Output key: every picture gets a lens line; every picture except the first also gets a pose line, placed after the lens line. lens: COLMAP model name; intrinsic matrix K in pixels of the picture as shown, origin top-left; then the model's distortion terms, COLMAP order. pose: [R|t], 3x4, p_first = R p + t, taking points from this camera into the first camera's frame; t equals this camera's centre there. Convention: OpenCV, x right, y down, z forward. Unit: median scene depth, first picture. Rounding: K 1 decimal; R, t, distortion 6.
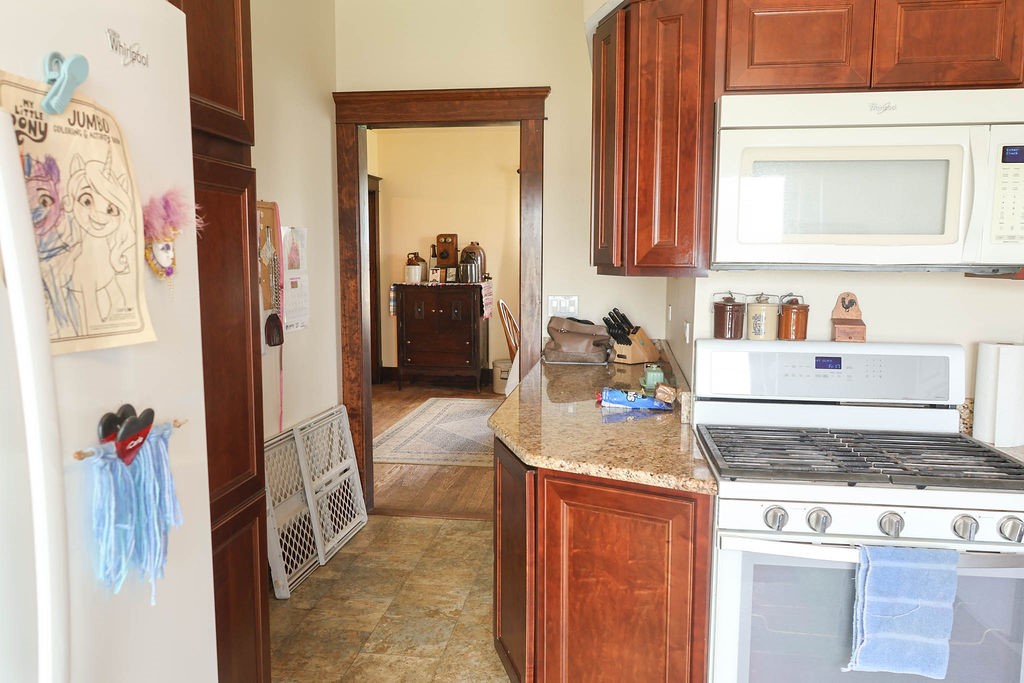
lens RADIAL K [[760.9, 0, 514.0], [0, 760.9, 343.2], [0, 0, 1]] dist [0.004244, -0.009138]
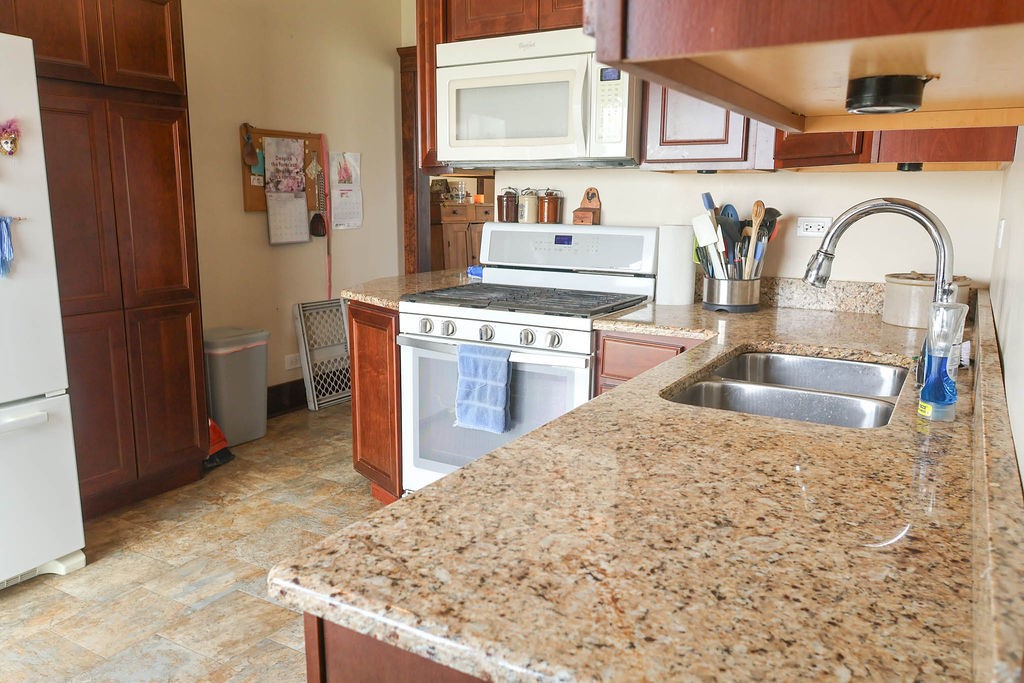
lens RADIAL K [[760.9, 0, 507.5], [0, 760.9, 342.4], [0, 0, 1]] dist [0.004244, -0.009138]
pose [[0.921449, 0.074869, -0.381218, 0.942401], [-0.047092, 0.995544, 0.081692, 0.111965], [0.385636, -0.057322, 0.920869, -0.309006]]
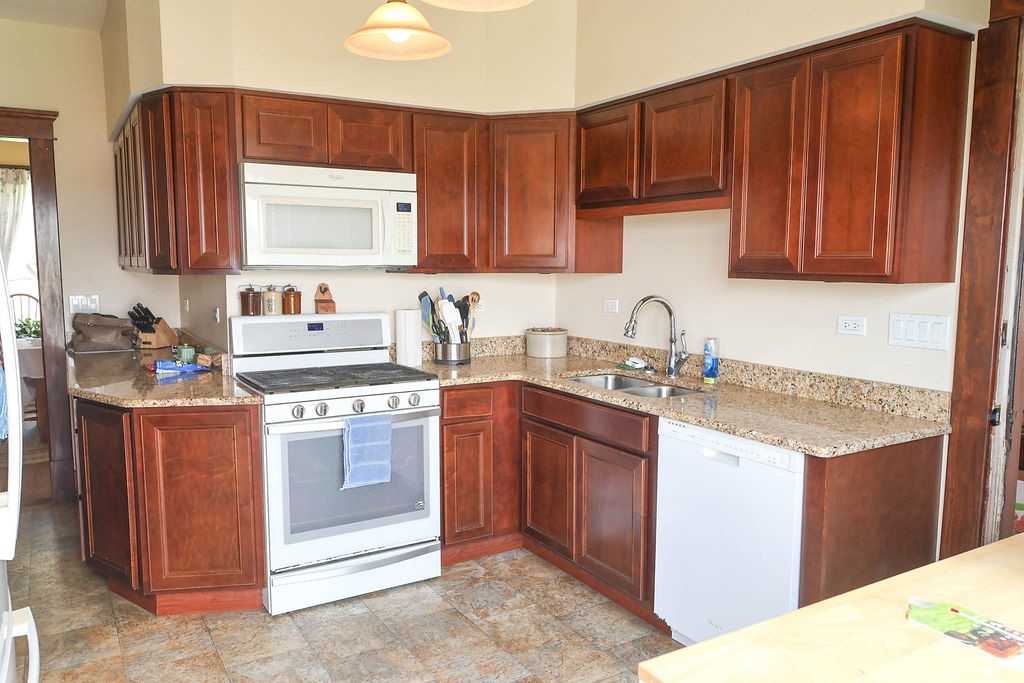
lens RADIAL K [[760.9, 0, 504.3], [0, 760.9, 343.4], [0, 0, 1]] dist [0.004244, -0.009138]
pose [[0.782849, -0.070711, 0.618181, -0.305067], [0.071800, 0.997151, 0.023134, 0.058156], [-0.618055, 0.026275, 0.785695, -0.573526]]
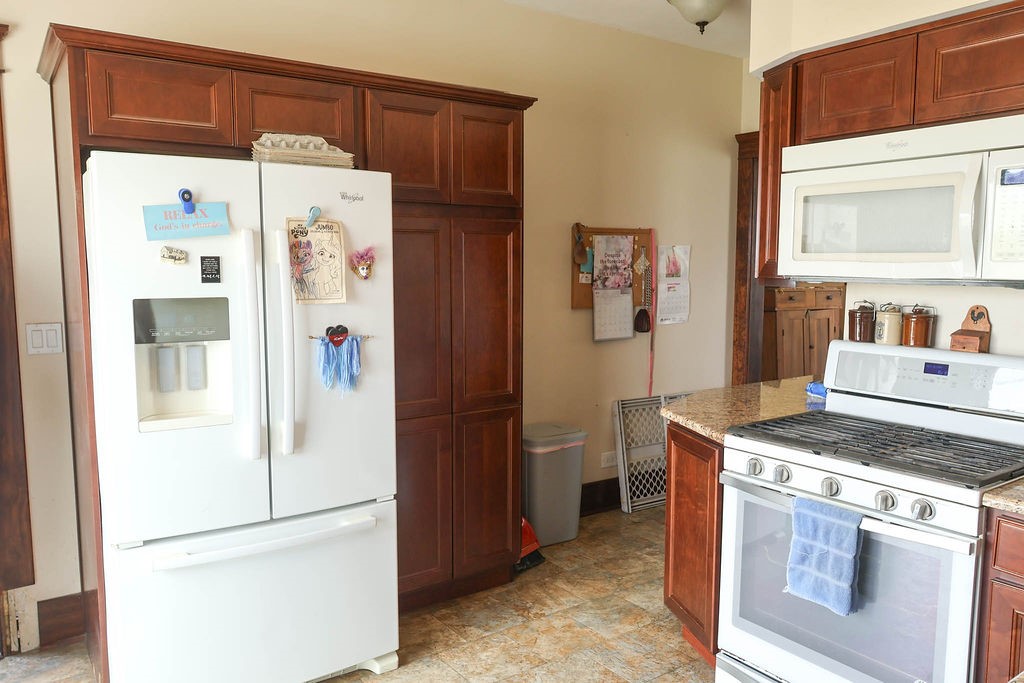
lens RADIAL K [[760.9, 0, 510.7], [0, 760.9, 343.3], [0, 0, 1]] dist [0.004244, -0.009138]
pose [[0.685095, 0.073911, -0.724695, 0.870699], [-0.080297, 0.996439, 0.025717, 0.011483], [0.724015, 0.040573, 0.688590, -0.207900]]
